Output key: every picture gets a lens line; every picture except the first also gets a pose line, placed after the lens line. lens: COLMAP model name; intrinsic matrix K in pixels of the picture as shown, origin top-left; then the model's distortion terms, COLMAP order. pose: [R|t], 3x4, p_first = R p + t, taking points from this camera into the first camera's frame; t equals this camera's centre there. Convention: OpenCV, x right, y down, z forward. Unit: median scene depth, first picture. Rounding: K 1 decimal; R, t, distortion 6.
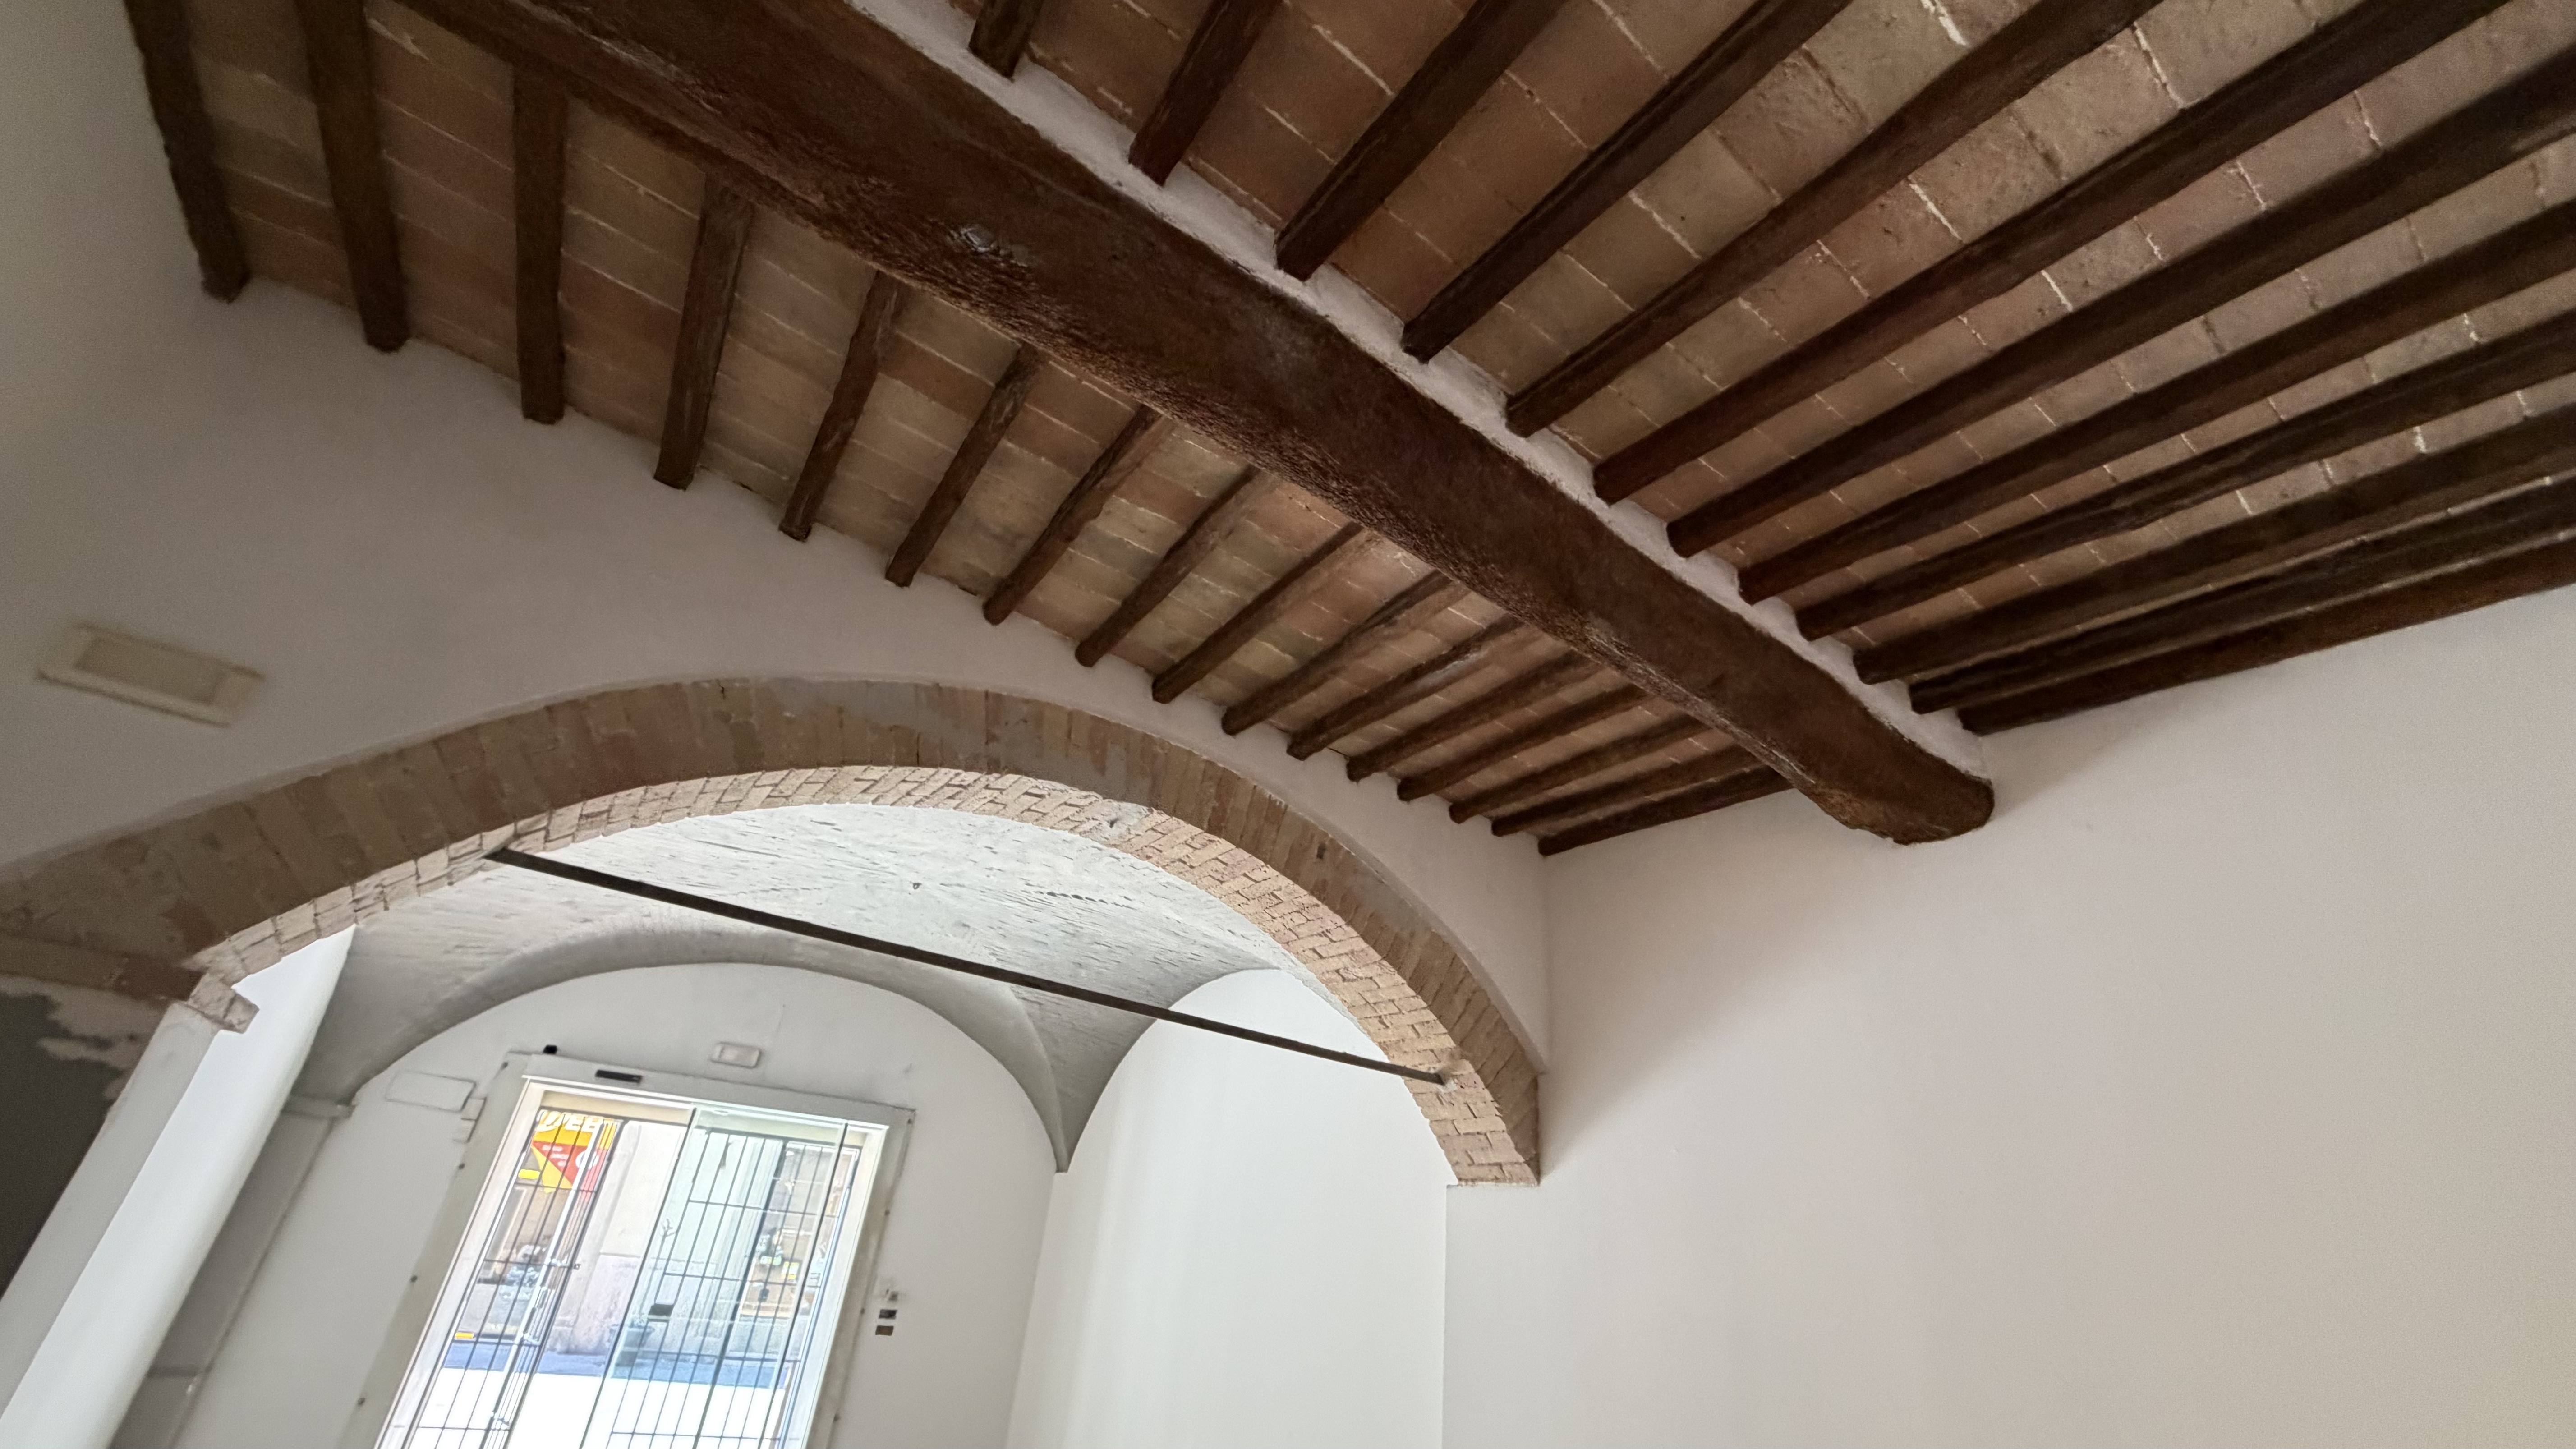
lens RADIAL K [[1027.1, 0, 1284.1], [0, 1027.1, 719.3], [0, 0, 1]] dist [0.001733, 0.000058]
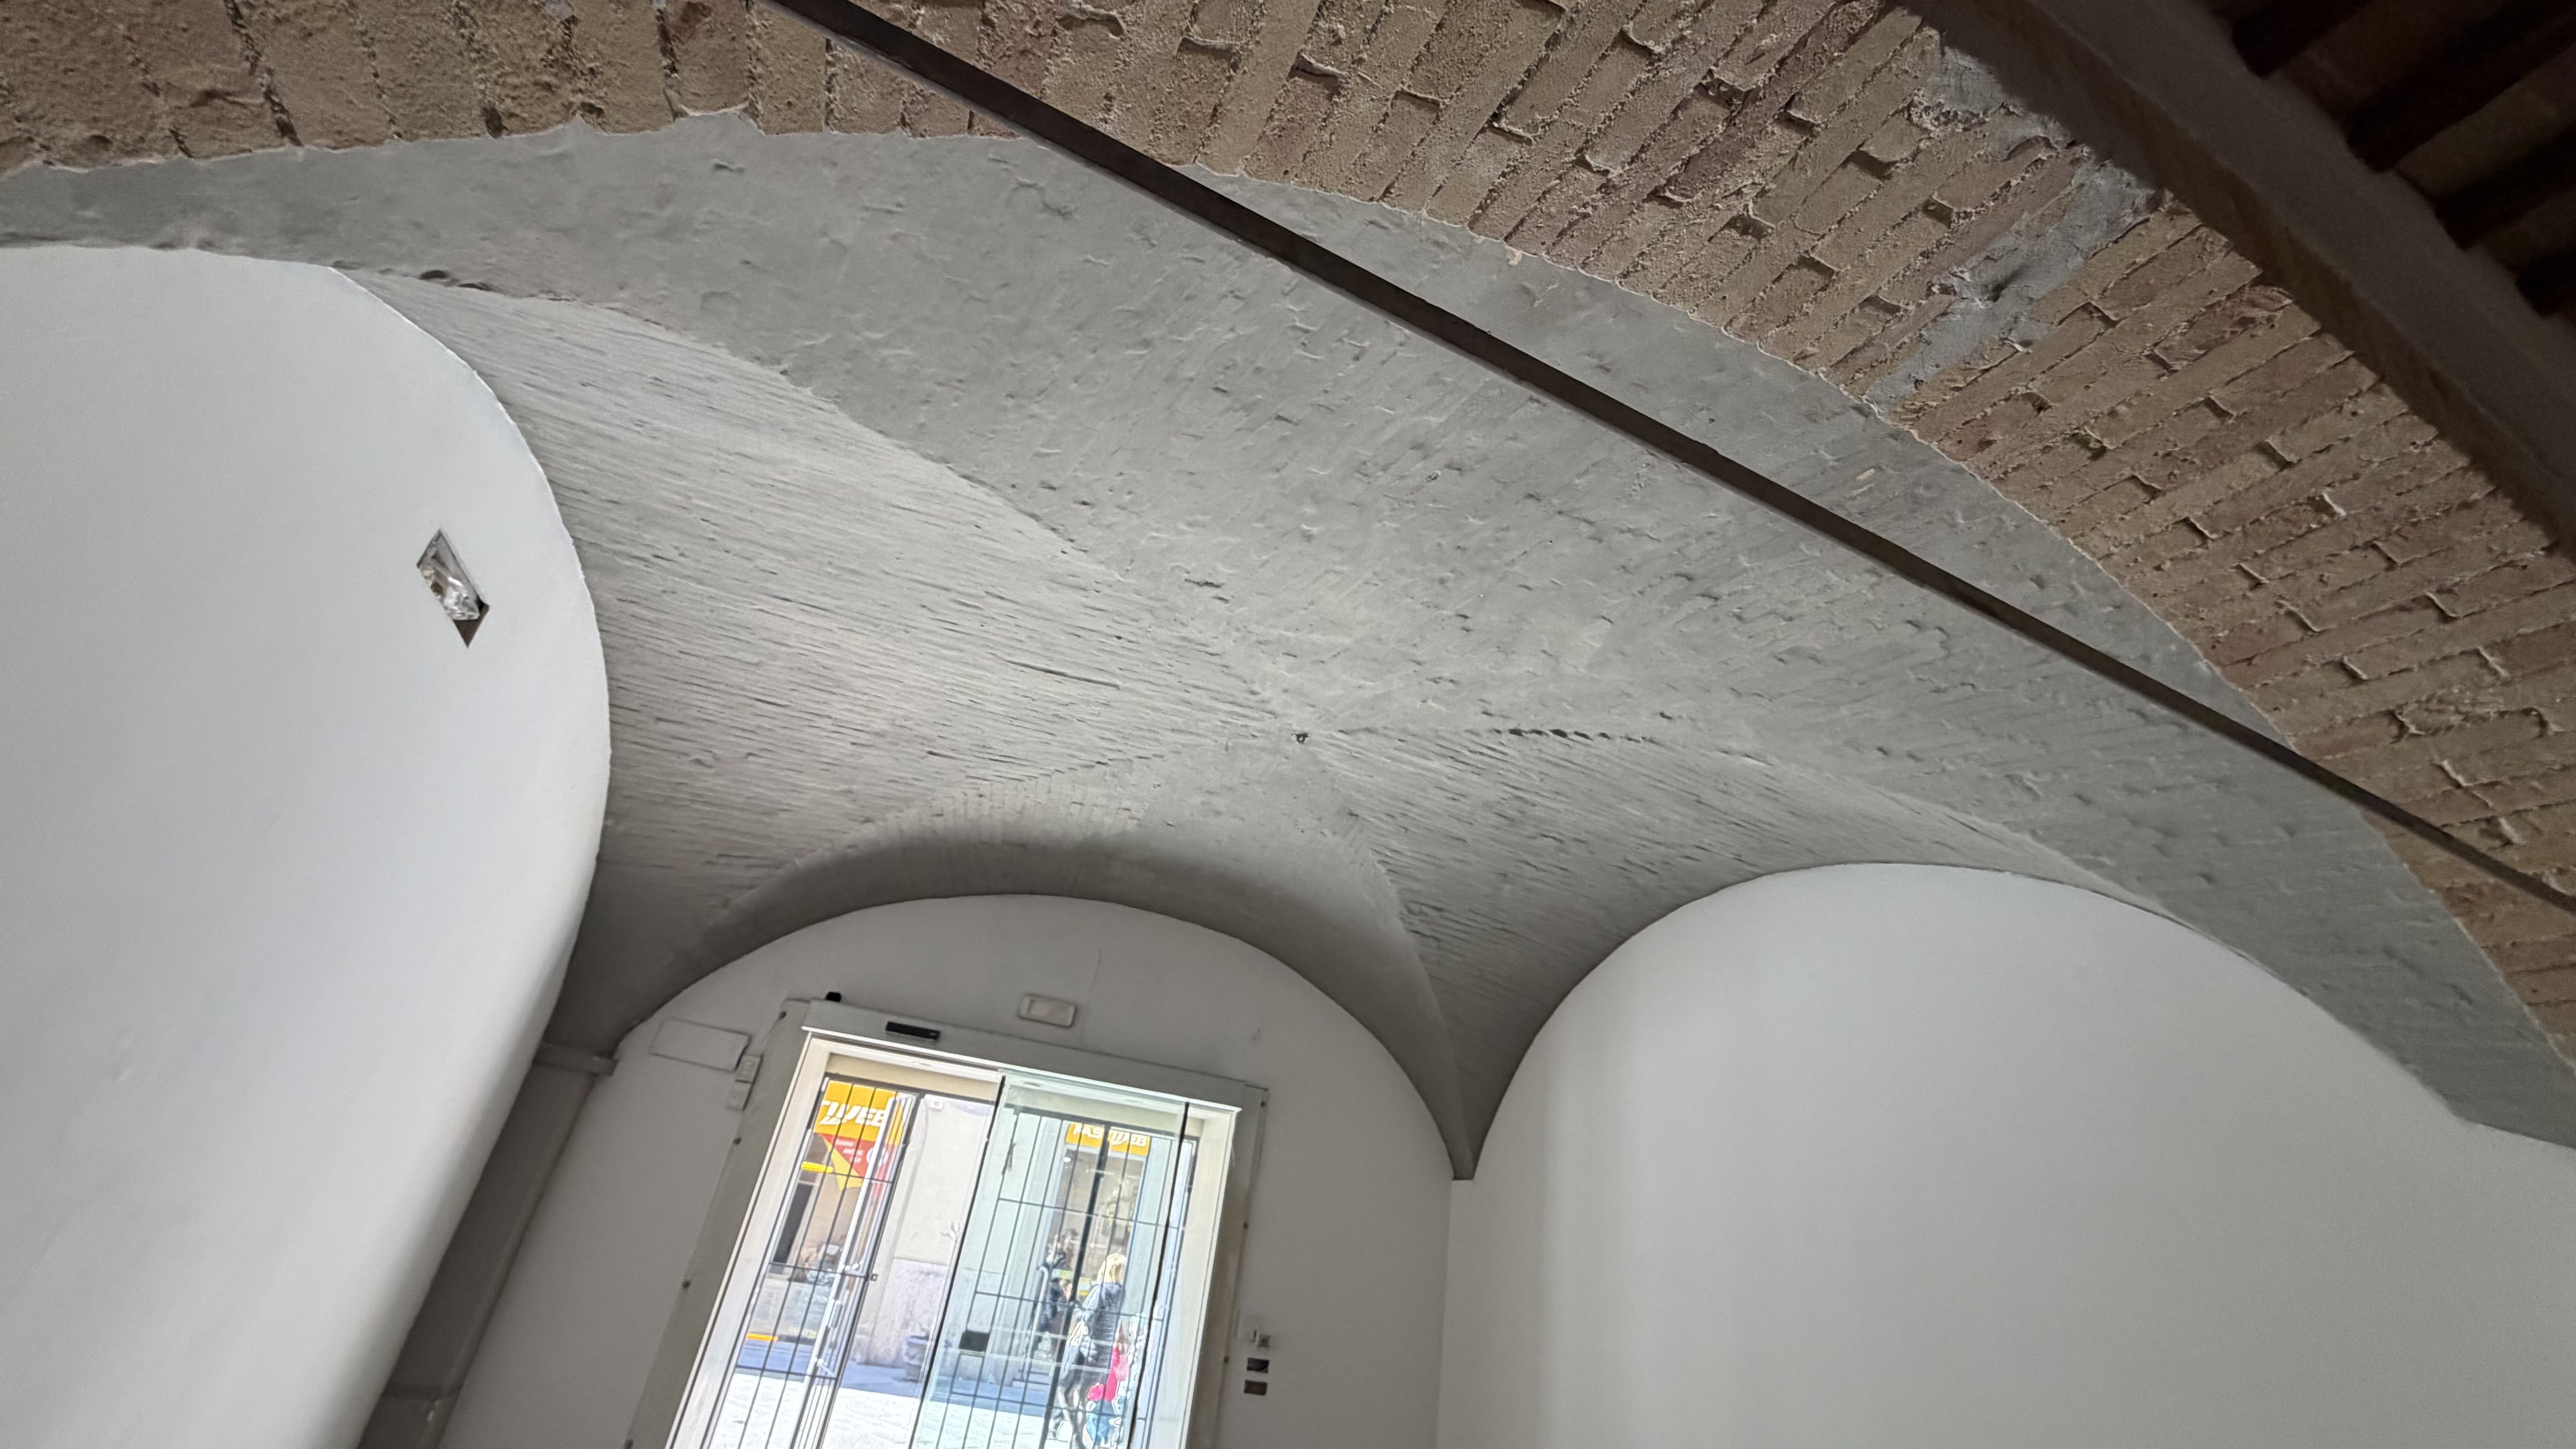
lens RADIAL K [[1027.1, 0, 1284.1], [0, 1027.1, 720.2], [0, 0, 1]] dist [0.001733, 0.000058]
pose [[0.977927, -0.056151, -0.201262, -0.219450], [0.051600, 0.998281, -0.027790, 0.159473], [0.202477, 0.016792, 0.979143, 0.315788]]
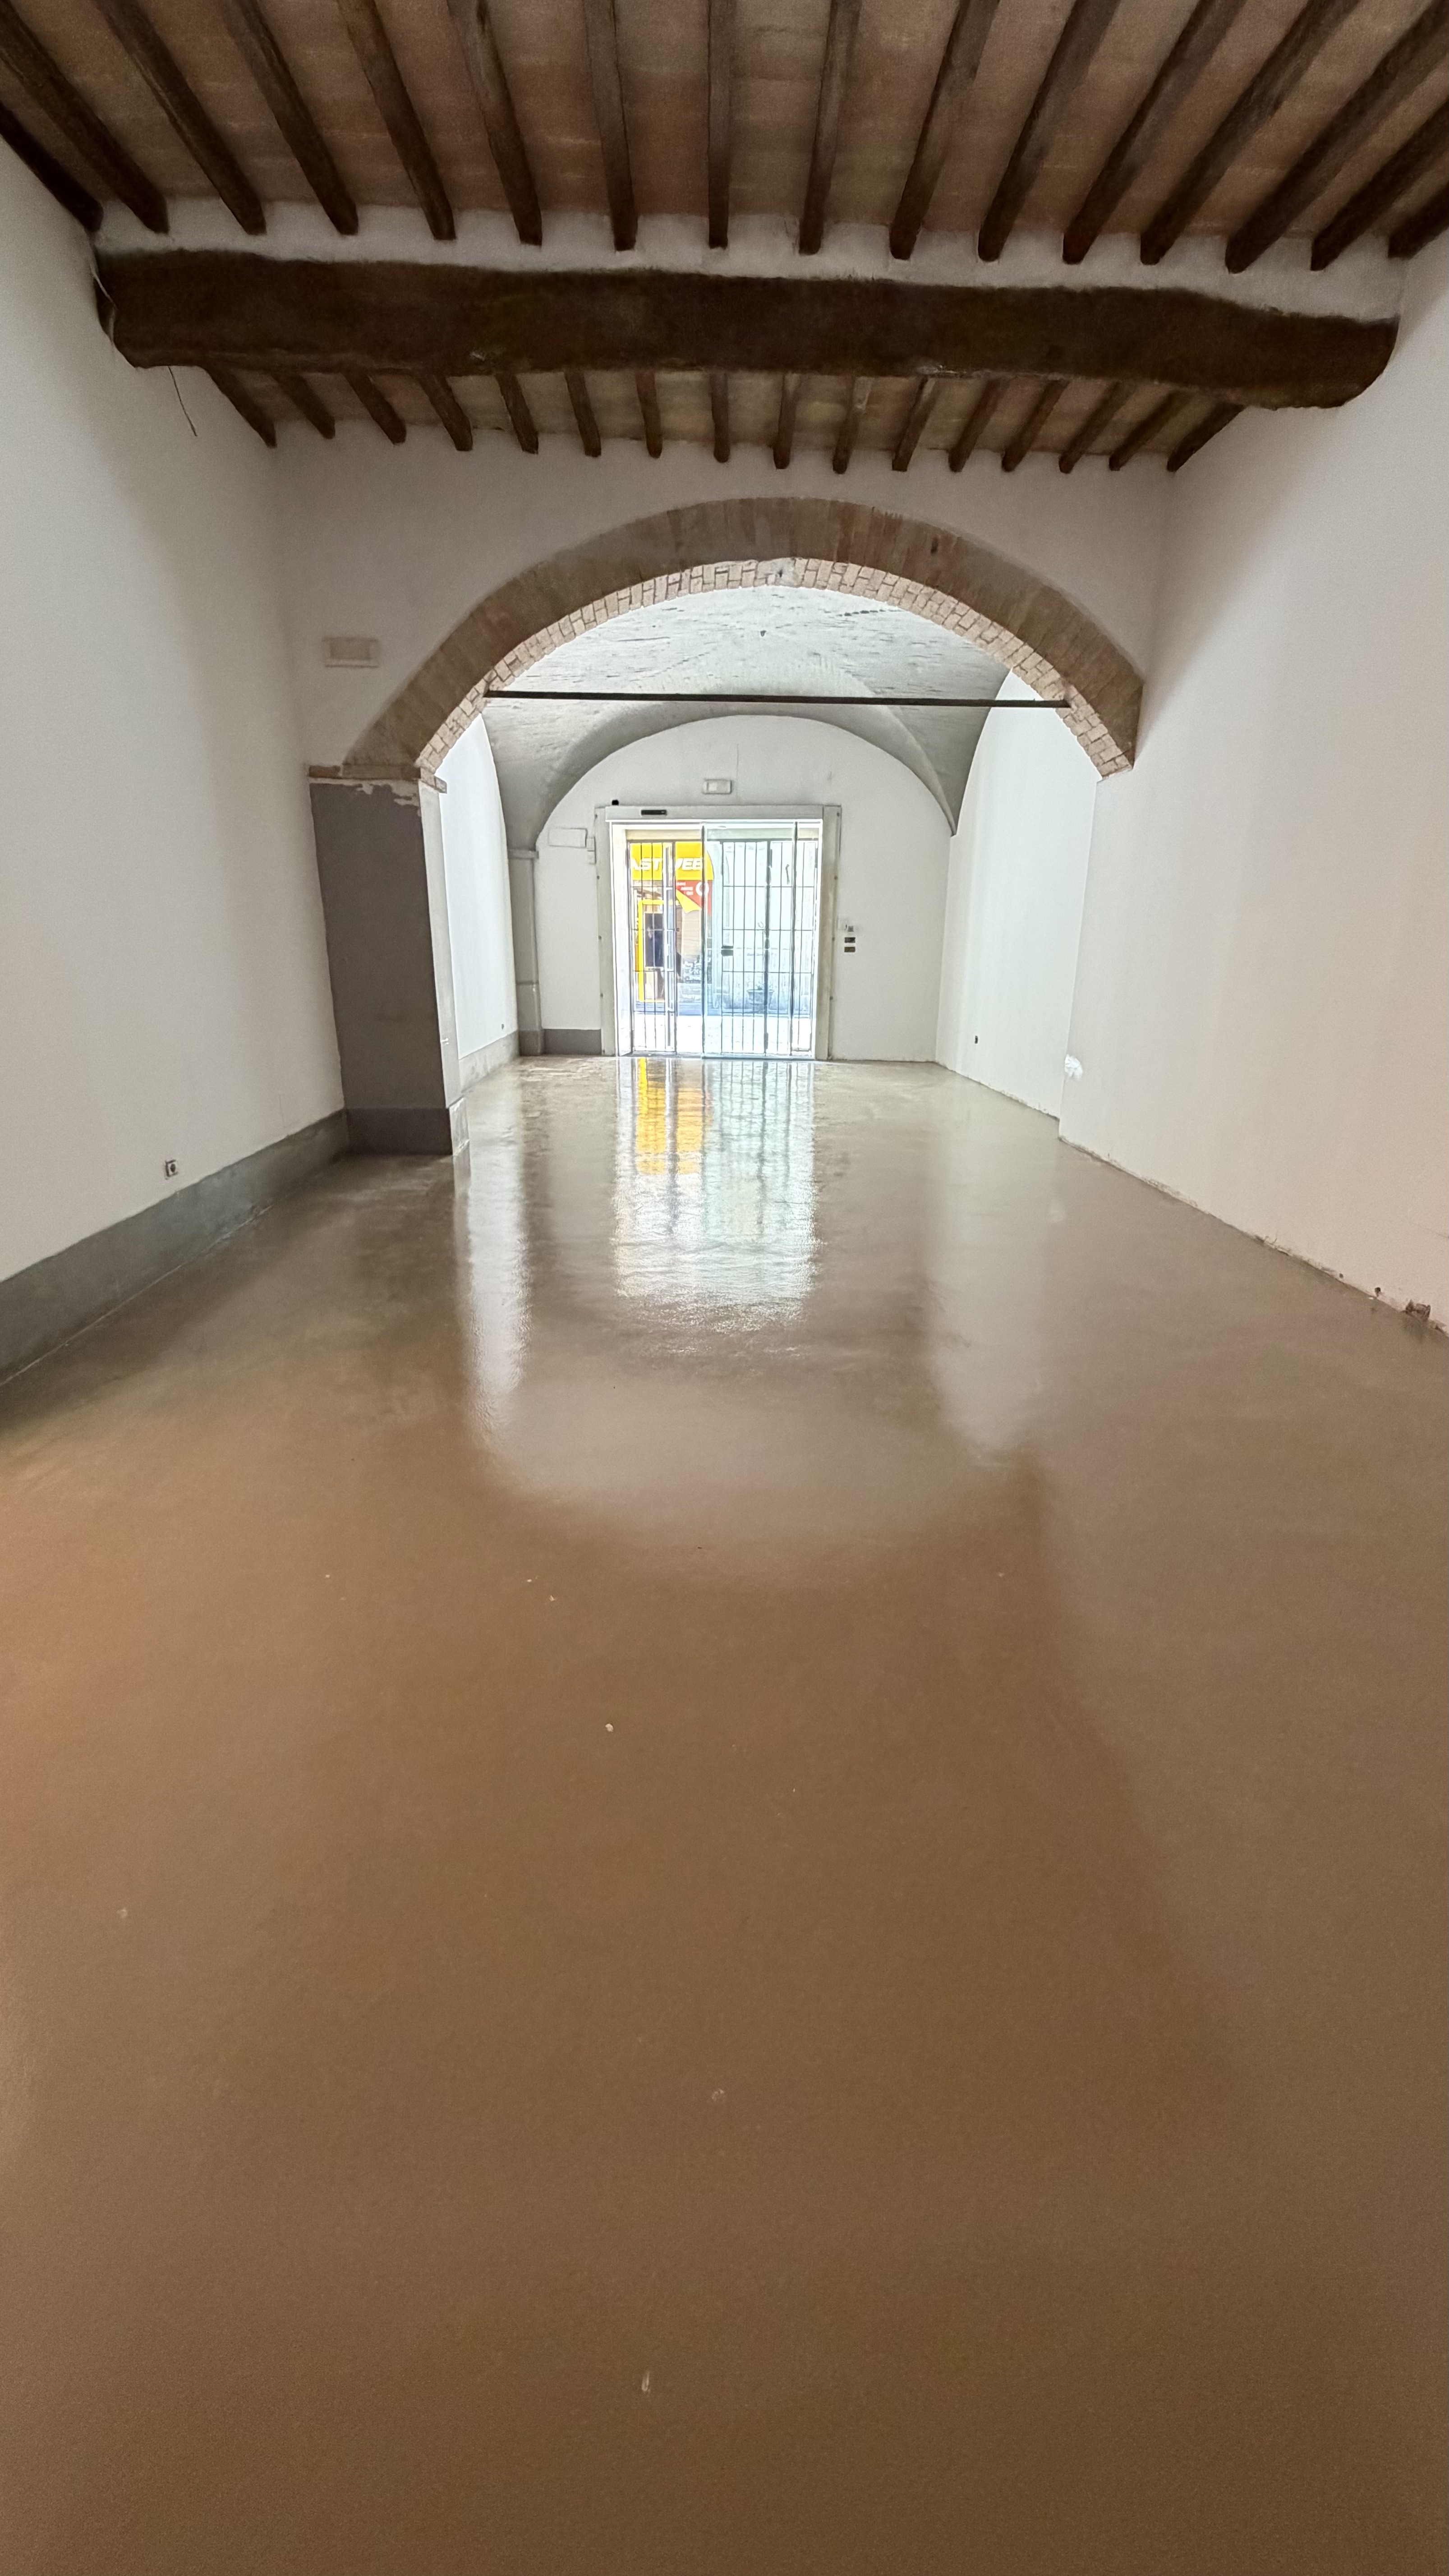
lens RADIAL K [[1027.1, 0, 719.8], [0, 1027.1, 1293.5], [0, 0, 1]] dist [0.001733, 0.000058]
pose [[0.822109, 0.100917, -0.560315, 0.427600], [0.325225, 0.724541, 0.607675, -0.048569], [0.467297, -0.681803, 0.562831, -0.374486]]
